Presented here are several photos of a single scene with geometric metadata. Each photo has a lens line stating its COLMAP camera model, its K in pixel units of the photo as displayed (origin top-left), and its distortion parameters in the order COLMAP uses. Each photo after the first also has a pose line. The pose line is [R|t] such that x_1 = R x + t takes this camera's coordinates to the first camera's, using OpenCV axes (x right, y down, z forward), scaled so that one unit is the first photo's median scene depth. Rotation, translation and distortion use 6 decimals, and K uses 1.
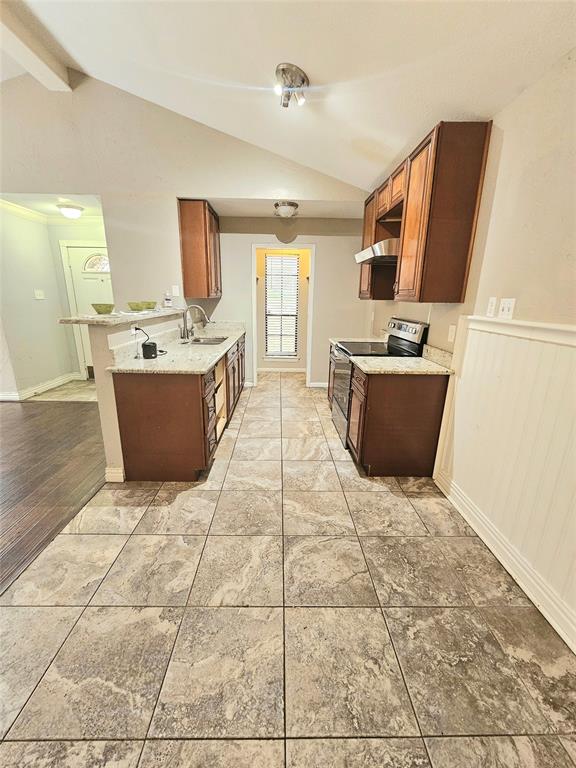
lens RADIAL K [[316.1, 0, 287.4], [0, 316.1, 384.1], [0, 0, 1]] dist [-0.006367, 0.002355]
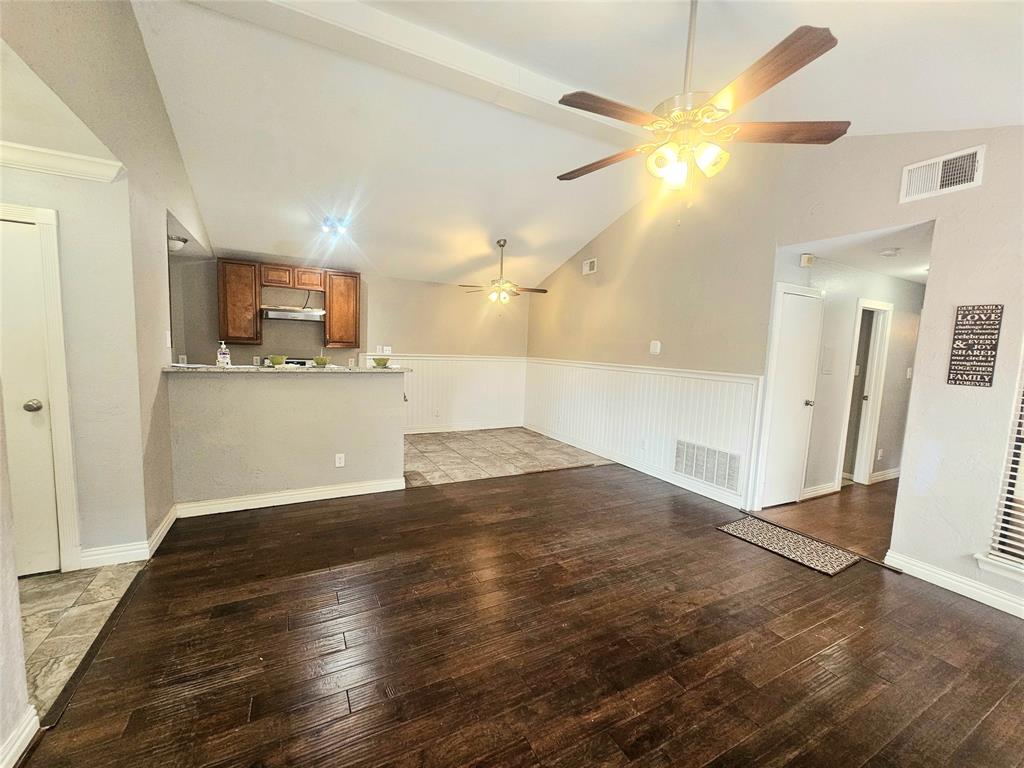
lens RADIAL K [[421.5, 0, 506.9], [0, 421.5, 387.7], [0, 0, 1]] dist [-0.006367, 0.002355]
pose [[-0.441915, -0.119237, 0.889097, -2.352426], [0.195612, 0.954467, 0.225231, -0.419221], [-0.875469, 0.273451, -0.398469, 1.252890]]
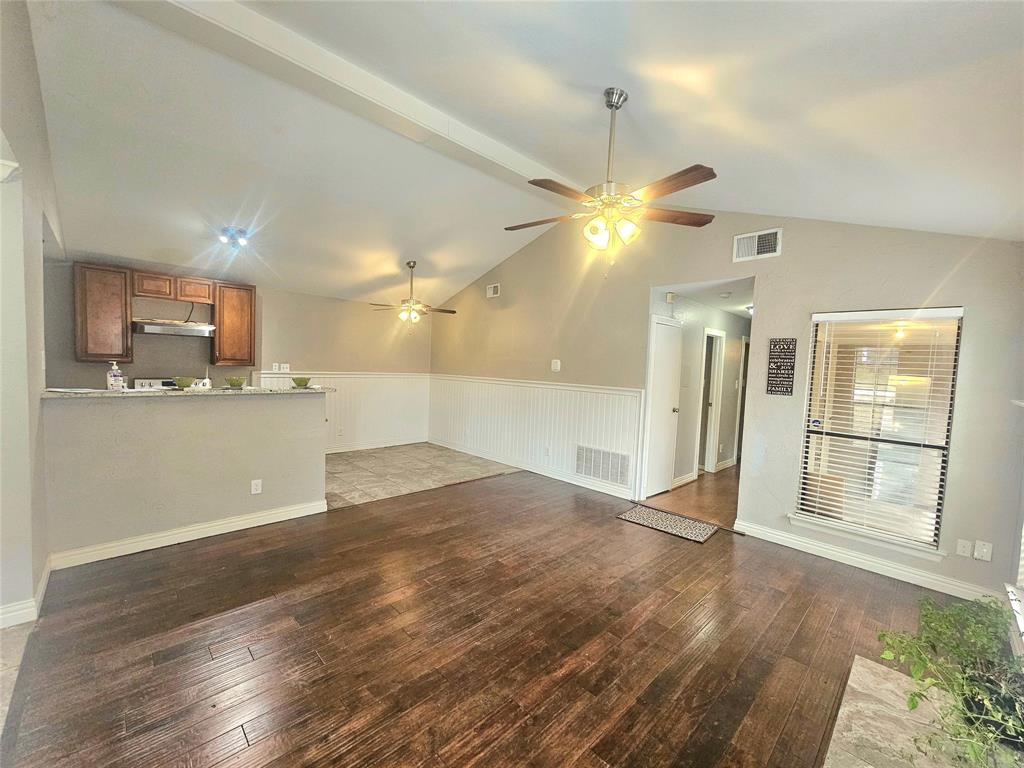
lens RADIAL K [[421.5, 0, 507.8], [0, 421.5, 388.9], [0, 0, 1]] dist [-0.006367, 0.002355]
pose [[-0.675342, -0.083344, 0.732780, -2.369969], [0.150050, 0.957284, 0.247168, -0.498881], [-0.722079, 0.276876, -0.633989, 1.466432]]
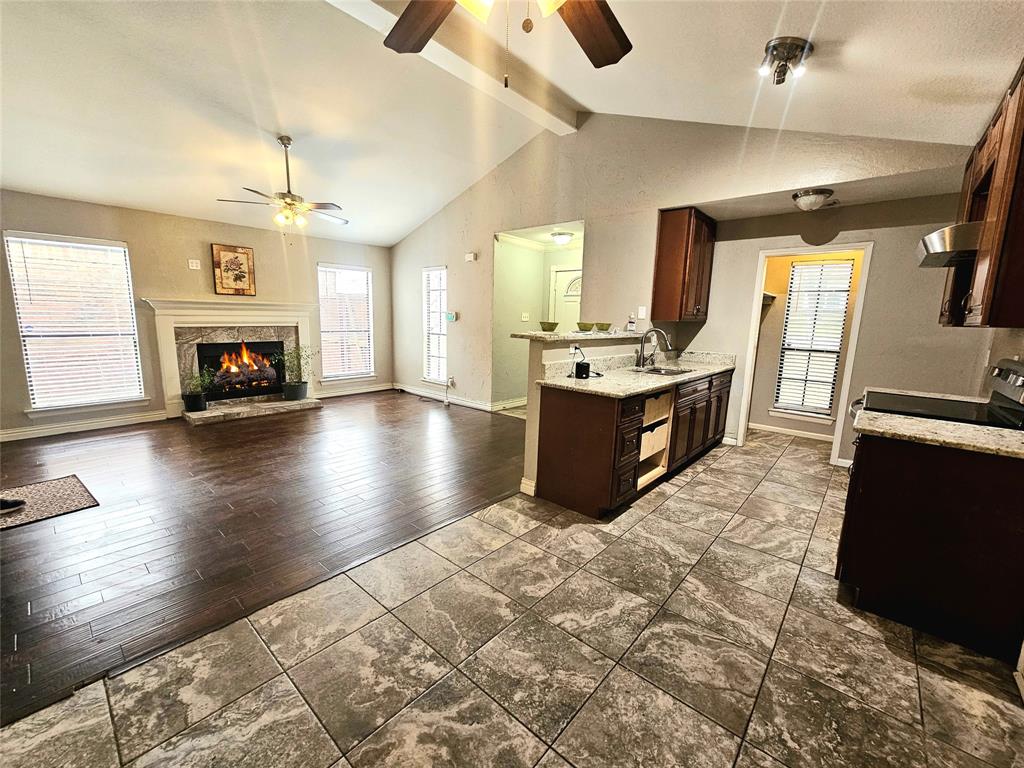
lens RADIAL K [[421.5, 0, 509.8], [0, 421.5, 388.3], [0, 0, 1]] dist [-0.006367, 0.002355]
pose [[0.739060, 0.115286, -0.663701, 0.278935], [-0.194953, 0.979690, -0.046914, 0.054018], [0.644813, 0.164063, 0.746525, -0.102311]]
